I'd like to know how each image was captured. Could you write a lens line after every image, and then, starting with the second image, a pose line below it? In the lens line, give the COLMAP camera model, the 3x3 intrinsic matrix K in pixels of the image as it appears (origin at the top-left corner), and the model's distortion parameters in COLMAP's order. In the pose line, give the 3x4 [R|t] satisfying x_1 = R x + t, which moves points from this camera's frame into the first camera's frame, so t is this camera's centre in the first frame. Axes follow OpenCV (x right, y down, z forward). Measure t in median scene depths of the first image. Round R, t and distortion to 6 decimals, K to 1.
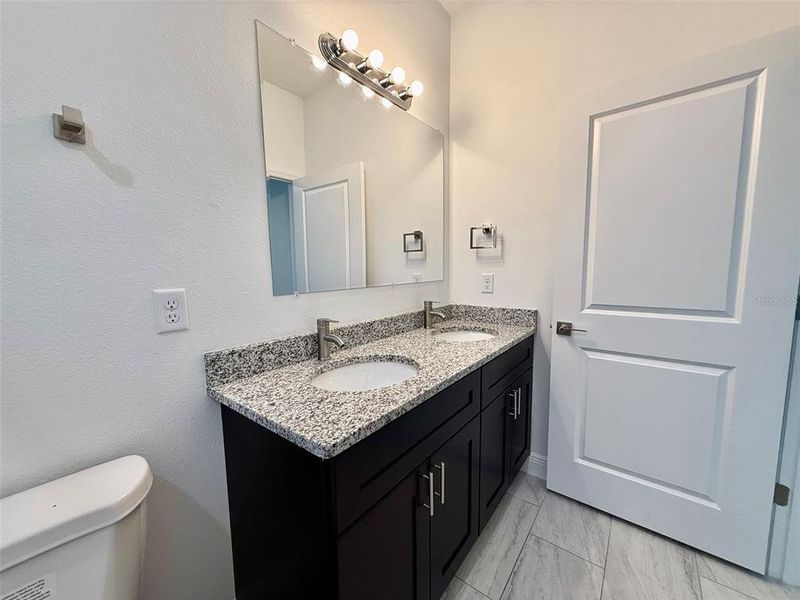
lens RADIAL K [[318.2, 0, 398.7], [0, 318.2, 301.0], [0, 0, 1]] dist [-0.000555, -0.000112]
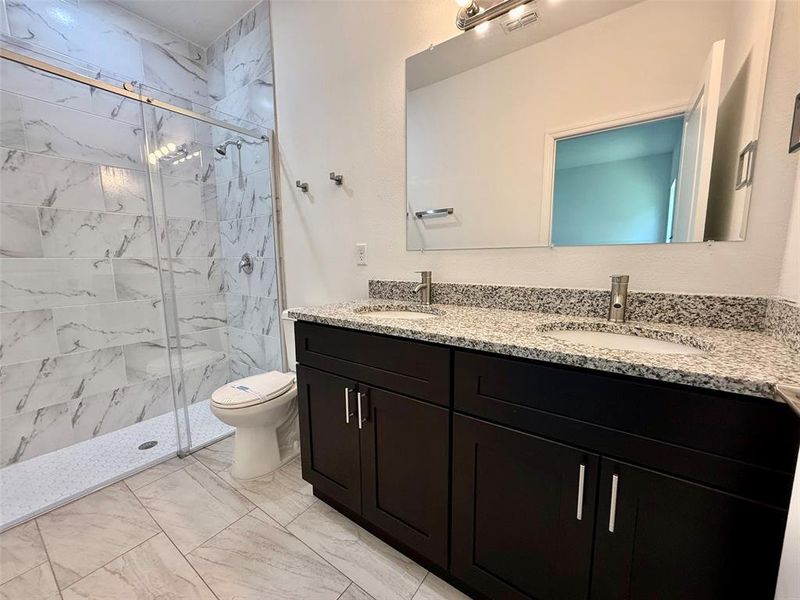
lens RADIAL K [[318.2, 0, 398.7], [0, 318.2, 301.0], [0, 0, 1]] dist [-0.000555, -0.000112]
pose [[0.041125, 0.152328, -0.987474, 1.126331], [-0.096992, 0.984251, 0.147792, -0.001963], [0.994435, 0.089699, 0.055252, 0.948772]]
